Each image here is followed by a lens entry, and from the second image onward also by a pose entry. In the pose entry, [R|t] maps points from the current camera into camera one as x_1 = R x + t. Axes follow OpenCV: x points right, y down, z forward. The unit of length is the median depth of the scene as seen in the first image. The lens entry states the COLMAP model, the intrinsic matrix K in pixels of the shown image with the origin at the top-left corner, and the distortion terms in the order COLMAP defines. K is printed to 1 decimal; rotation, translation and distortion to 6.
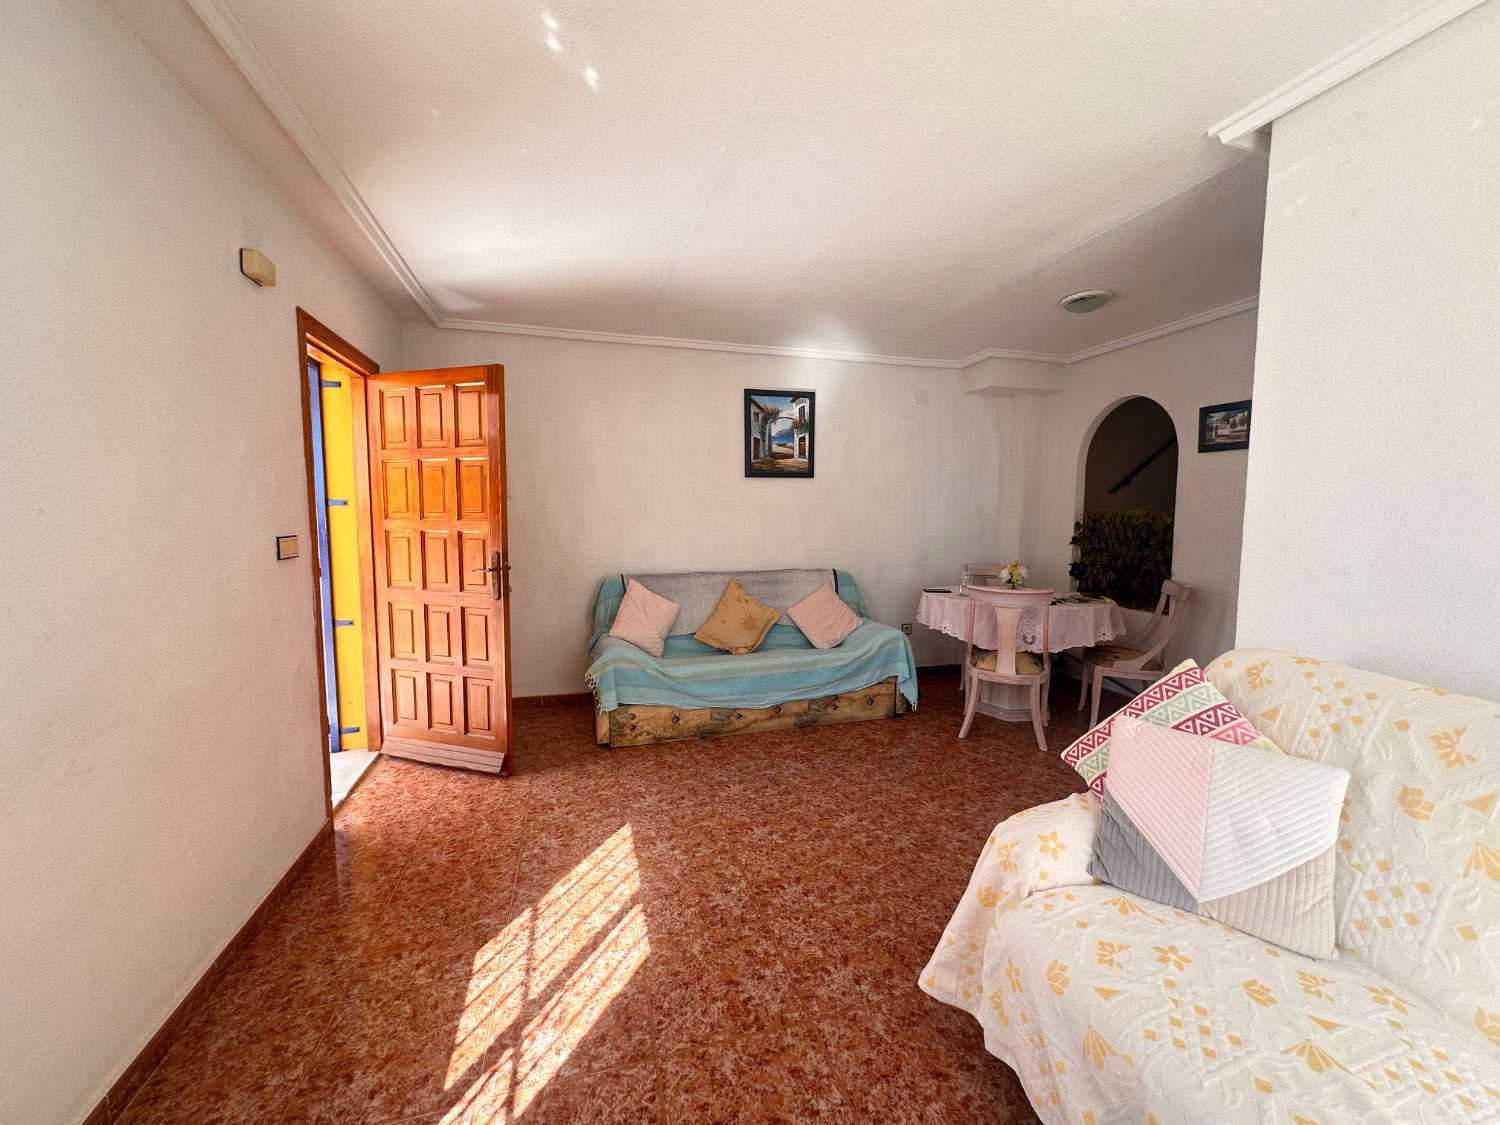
lens RADIAL K [[593.9, 0, 748.1], [0, 593.9, 560.2], [0, 0, 1]] dist [0.000069, 0.000172]
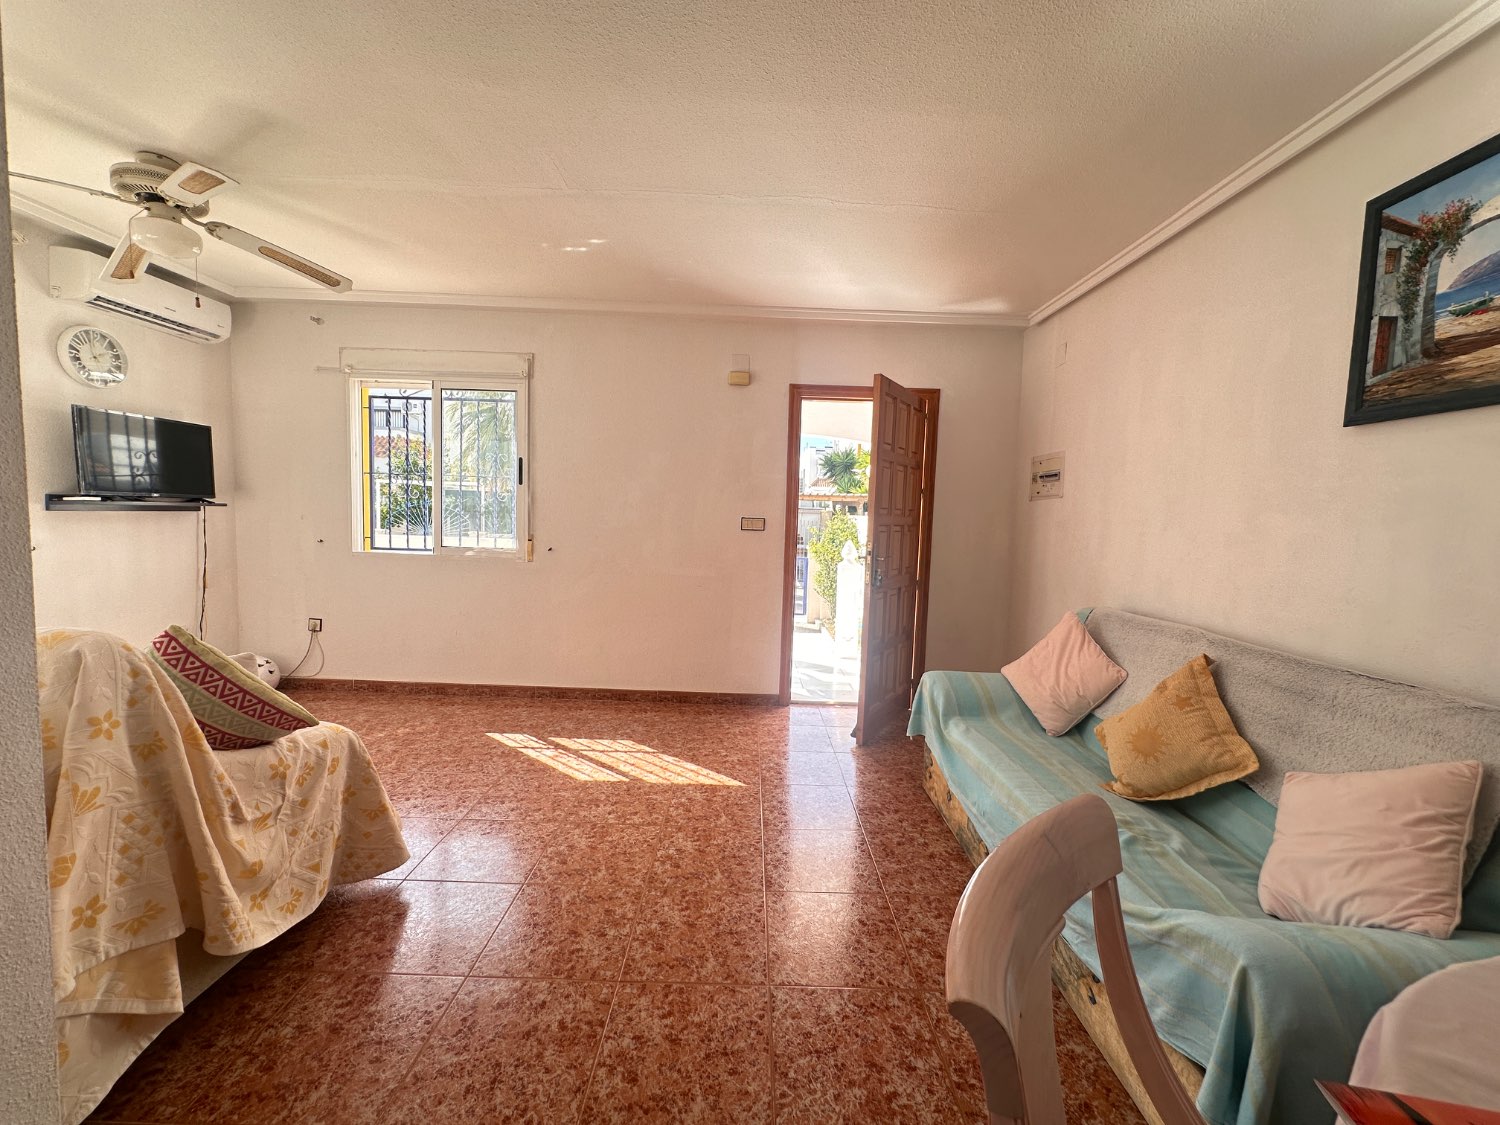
lens RADIAL K [[593.9, 0, 750.3], [0, 593.9, 559.2], [0, 0, 1]] dist [0.000069, 0.000172]
pose [[-0.260347, 0.060985, -0.963587, 1.013884], [-0.118023, 0.988509, 0.094451, -0.088054], [0.958275, 0.138315, -0.250157, 1.509208]]
